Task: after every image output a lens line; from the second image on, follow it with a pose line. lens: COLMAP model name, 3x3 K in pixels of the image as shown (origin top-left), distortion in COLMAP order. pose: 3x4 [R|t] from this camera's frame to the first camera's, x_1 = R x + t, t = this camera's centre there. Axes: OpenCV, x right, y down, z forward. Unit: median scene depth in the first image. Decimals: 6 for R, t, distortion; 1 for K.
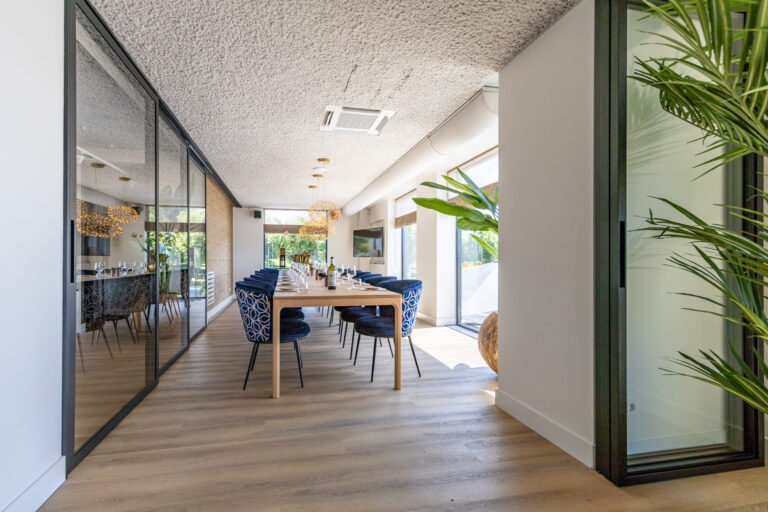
lens RADIAL K [[363.1, 0, 365.4], [0, 363.1, 257.8], [0, 0, 1]] dist [0.001292, -0.000242]
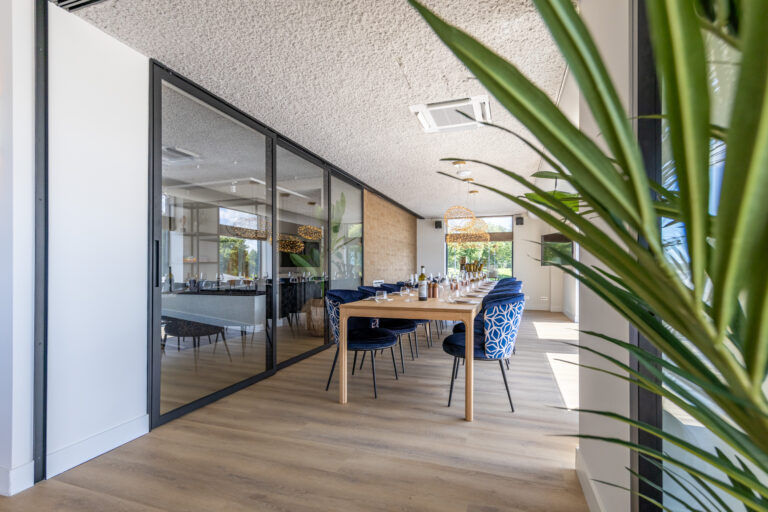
lens RADIAL K [[364.1, 0, 385.1], [0, 364.1, 265.7], [0, 0, 1]] dist [0.000969, 0.000283]
pose [[0.856885, -0.008704, -0.515434, 0.382749], [0.006881, 0.999961, -0.005446, 0.002436], [0.515462, 0.001120, 0.856912, 0.174279]]
